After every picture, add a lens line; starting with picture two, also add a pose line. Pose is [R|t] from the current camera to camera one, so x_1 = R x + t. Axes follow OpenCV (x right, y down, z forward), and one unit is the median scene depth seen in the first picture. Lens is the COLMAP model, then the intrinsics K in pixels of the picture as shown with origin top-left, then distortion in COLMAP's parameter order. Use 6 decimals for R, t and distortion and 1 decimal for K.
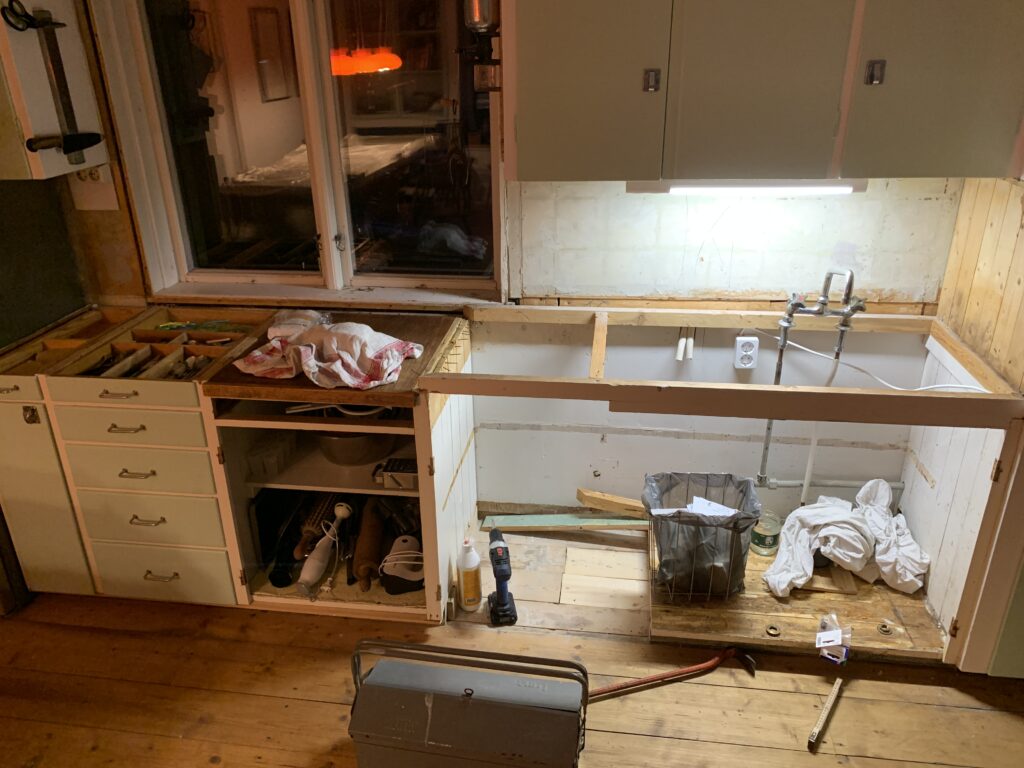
lens RADIAL K [[780.3, 0, 509.7], [0, 780.3, 385.5], [0, 0, 1]] dist [0.022892, -0.011719]
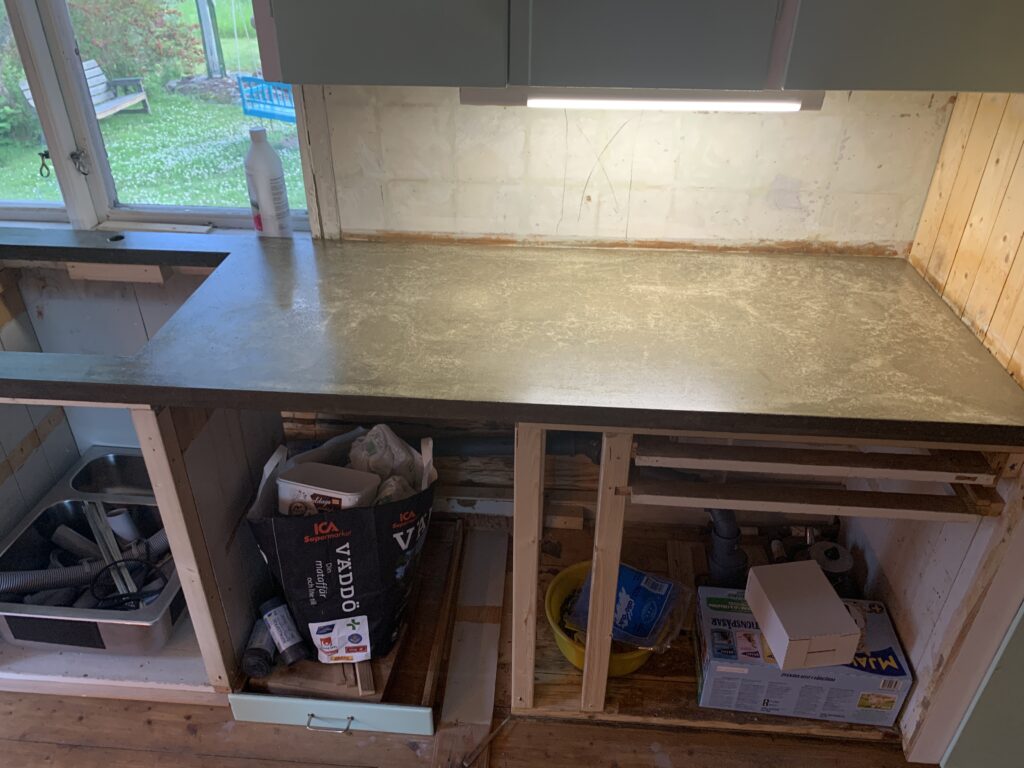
lens RADIAL K [[780.3, 0, 513.0], [0, 780.3, 382.9], [0, 0, 1]] dist [0.022892, -0.011719]
pose [[0.997137, -0.014562, 0.074202, 0.126008], [0.003596, 0.989303, 0.145828, -0.102035], [-0.075531, -0.145143, 0.986523, 0.293788]]
